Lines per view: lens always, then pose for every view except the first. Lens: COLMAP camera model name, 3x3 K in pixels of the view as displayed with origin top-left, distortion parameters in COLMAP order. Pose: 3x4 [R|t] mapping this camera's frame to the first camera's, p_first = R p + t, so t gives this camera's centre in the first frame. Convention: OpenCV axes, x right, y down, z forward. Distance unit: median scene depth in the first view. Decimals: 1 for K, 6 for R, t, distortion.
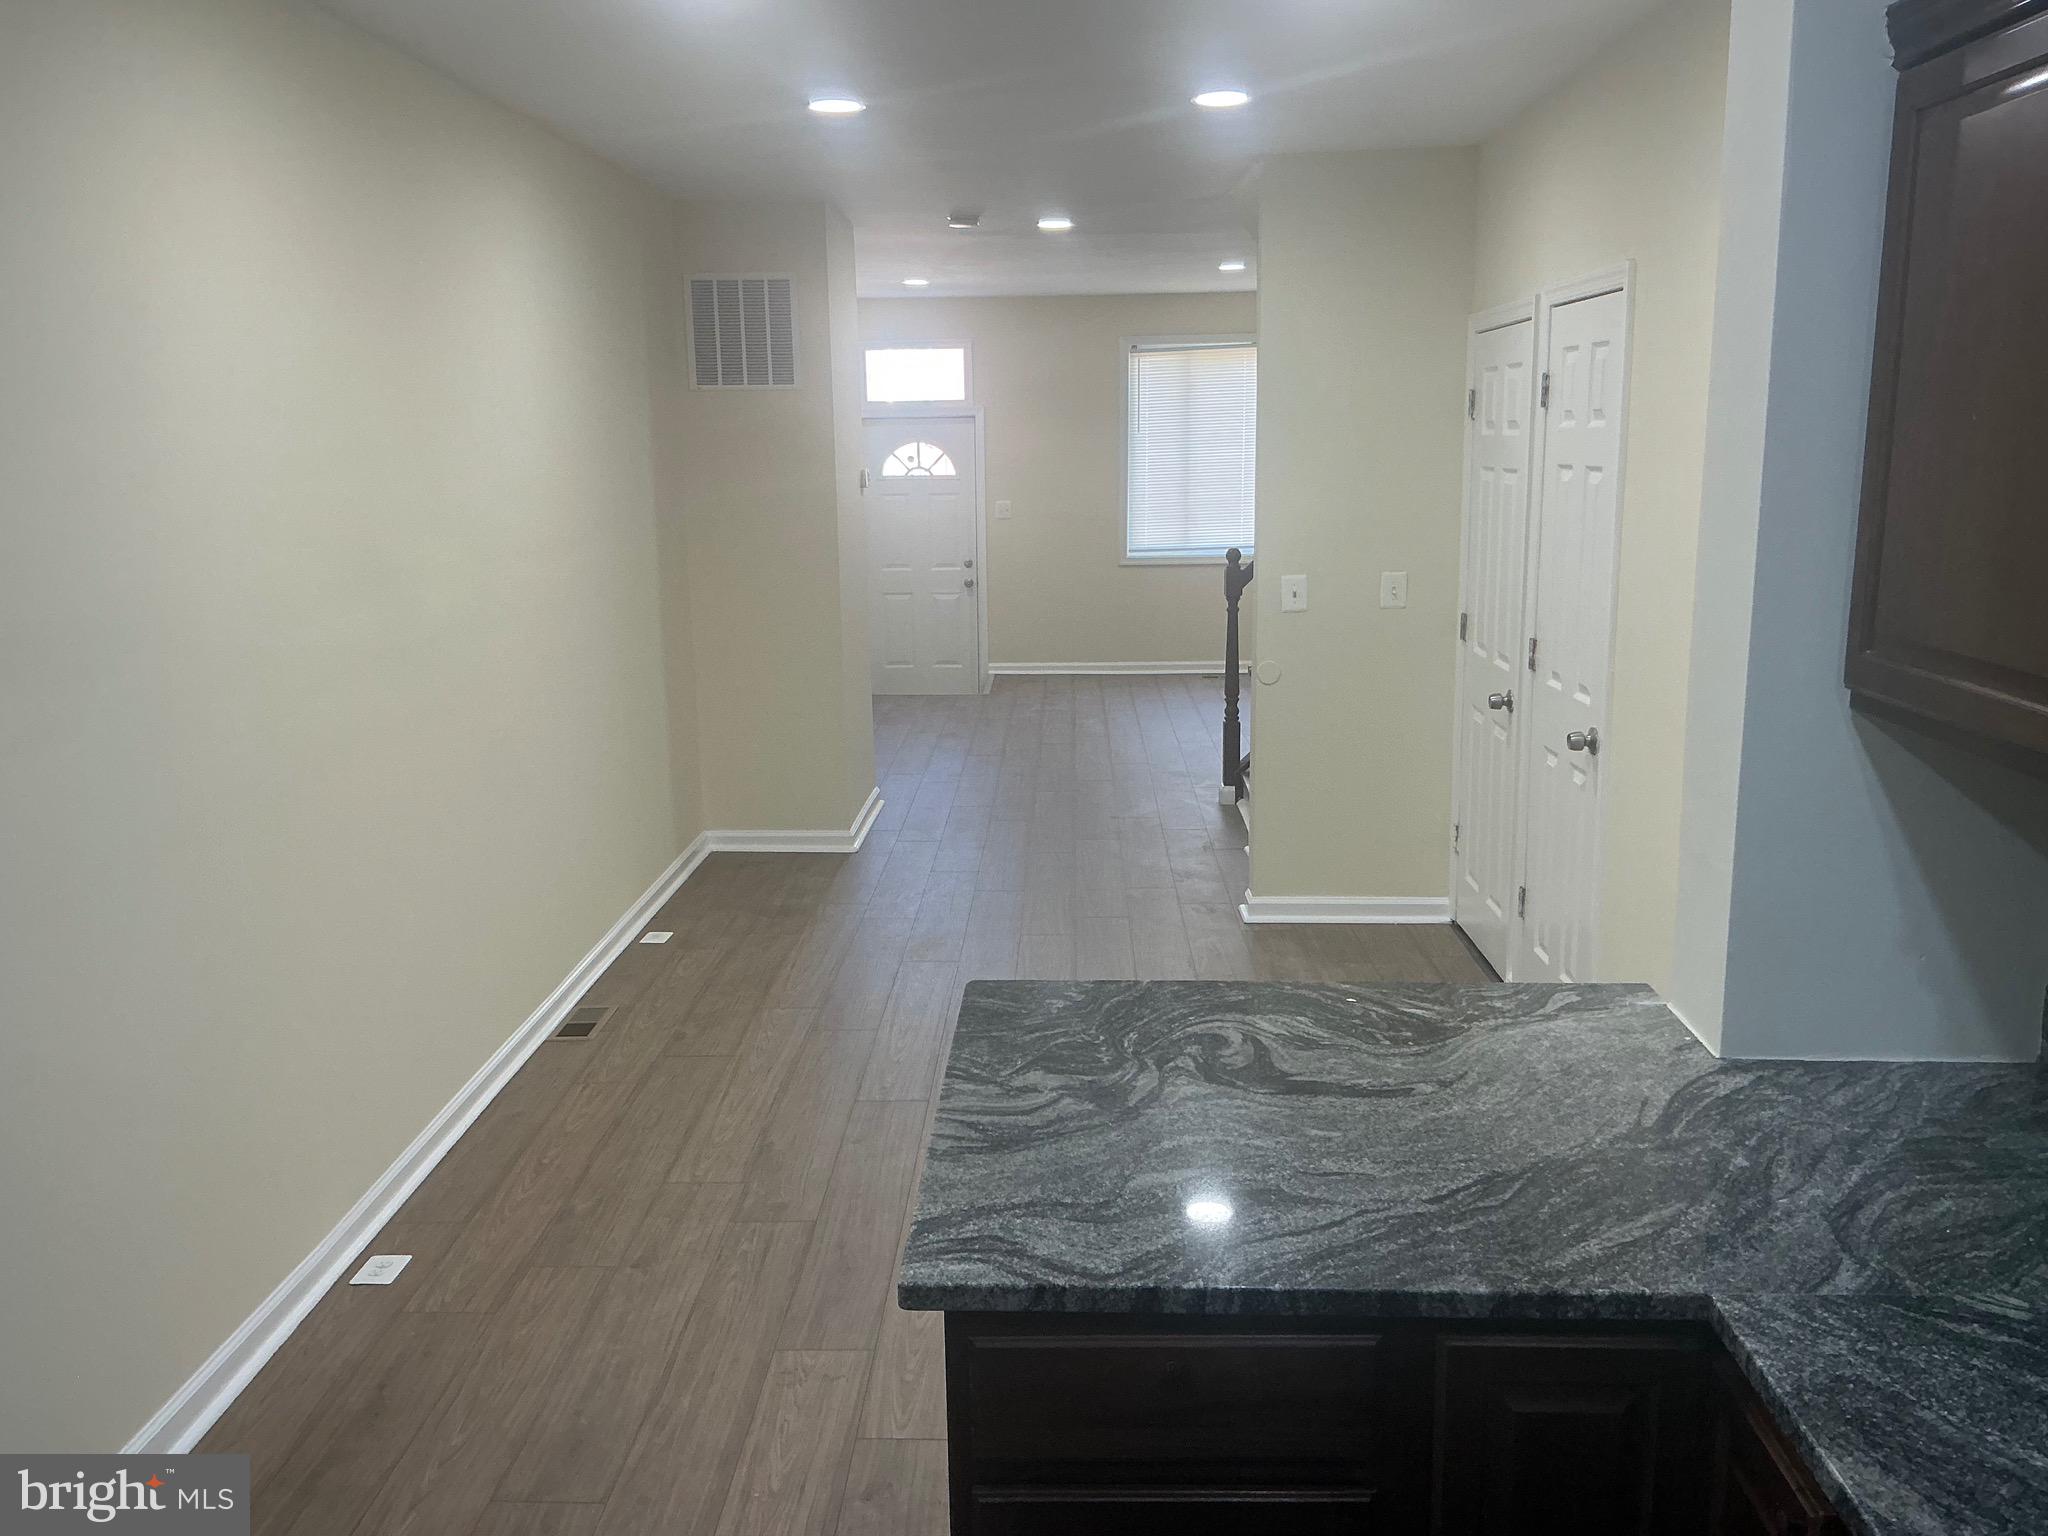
lens RADIAL K [[1675.6, 0, 1015.3], [0, 1675.6, 765.3], [0, 0, 1]] dist [0.135614, -0.285943]
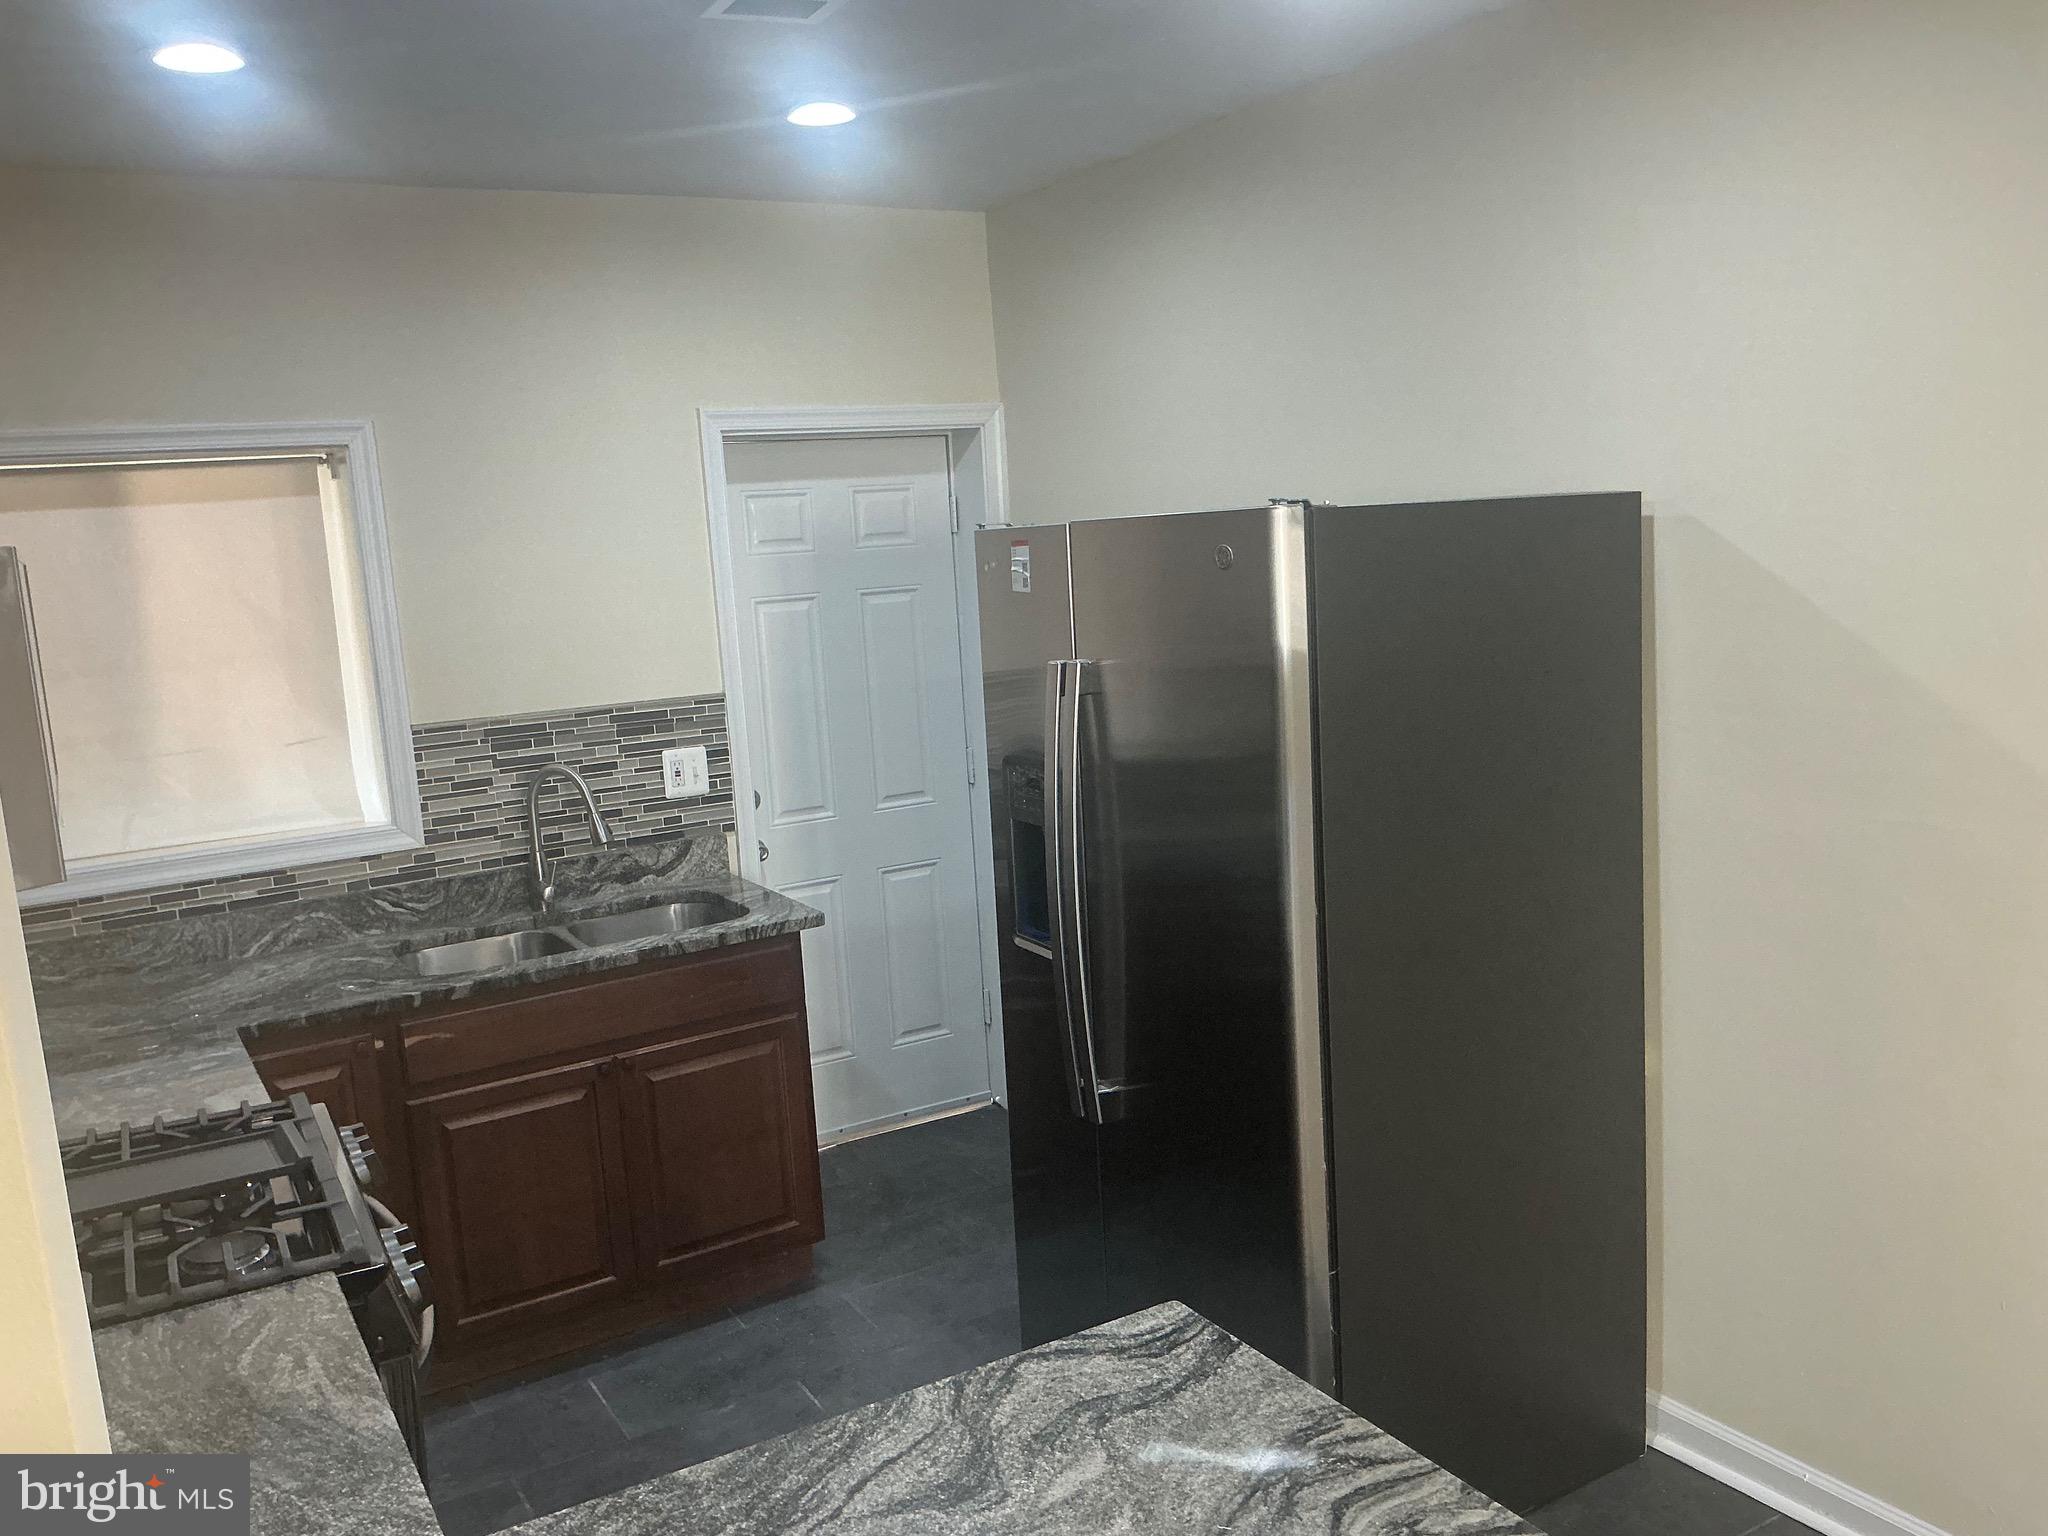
lens RADIAL K [[1675.6, 0, 1015.3], [0, 1675.6, 765.3], [0, 0, 1]] dist [0.135614, -0.285943]
pose [[-0.844435, 0.148167, -0.514758, 0.222187], [-0.027000, 0.947988, 0.317159, -0.156224], [0.534977, 0.281718, -0.796514, 0.705572]]
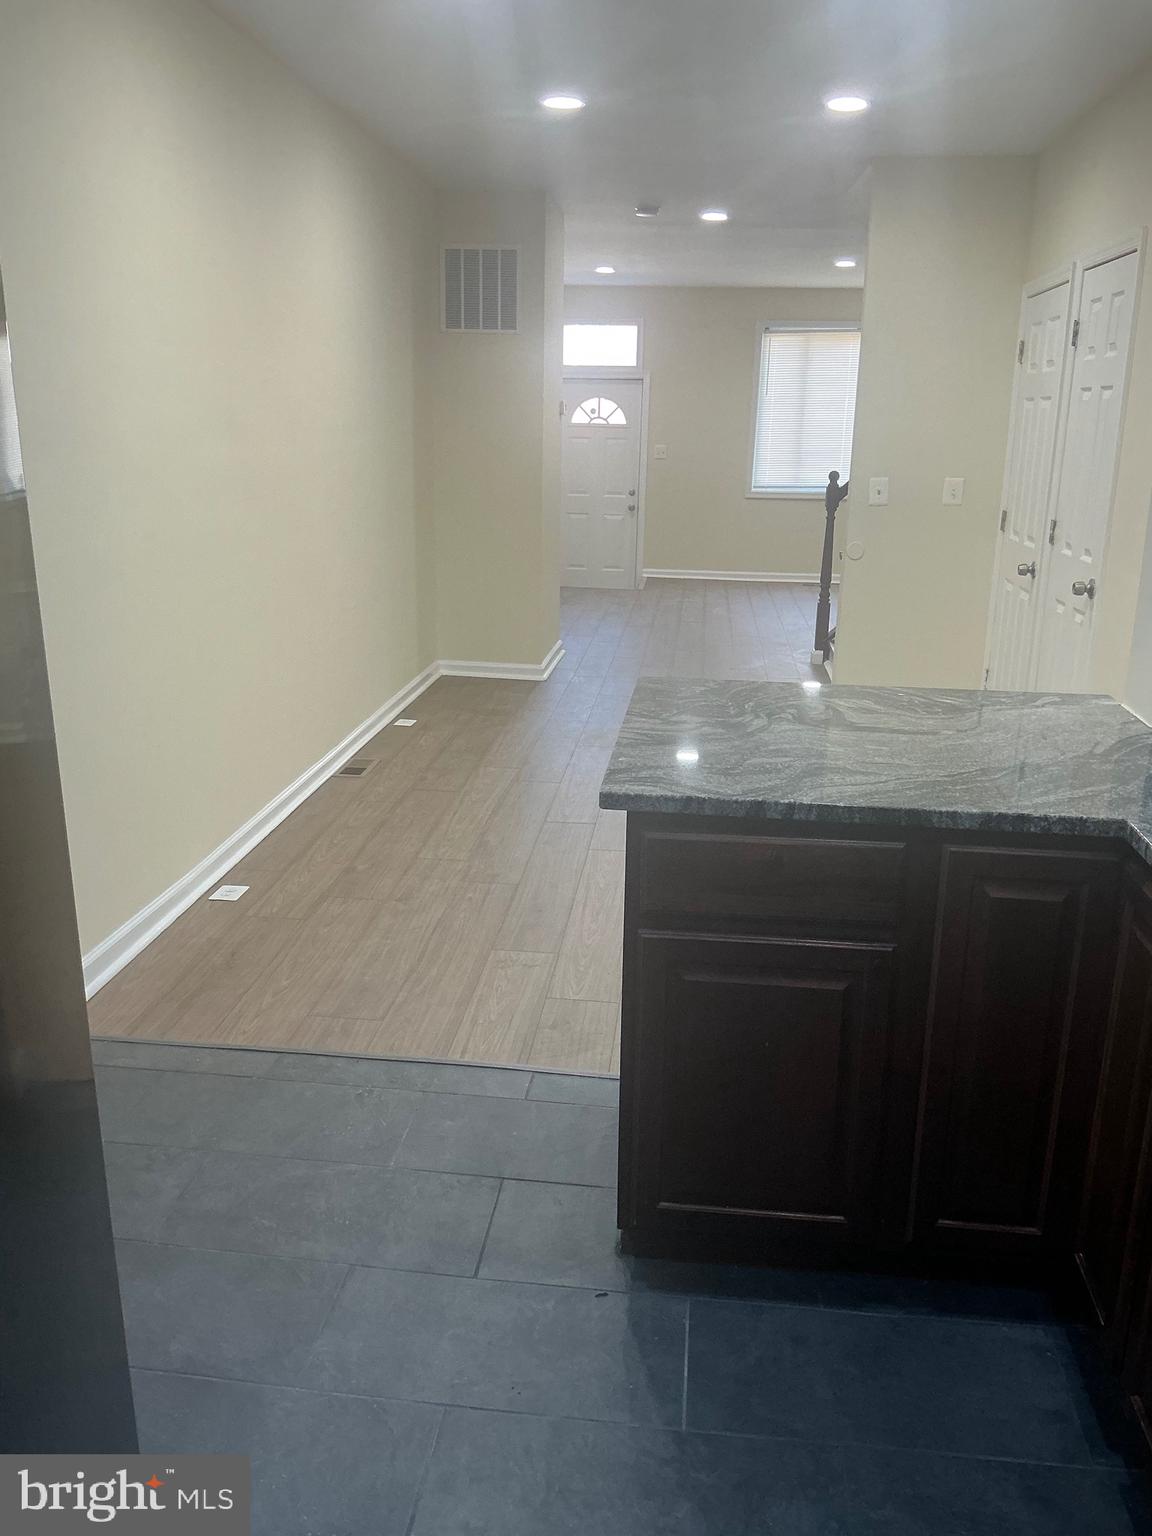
lens RADIAL K [[1256.7, 0, 574.5], [0, 1256.7, 768.8], [0, 0, 1]] dist [0.135614, -0.285943]
pose [[0.996960, 0.051785, -0.058220, -0.010162], [-0.047431, 0.996143, 0.073818, 0.080432], [0.061818, -0.070832, 0.995571, -0.071341]]
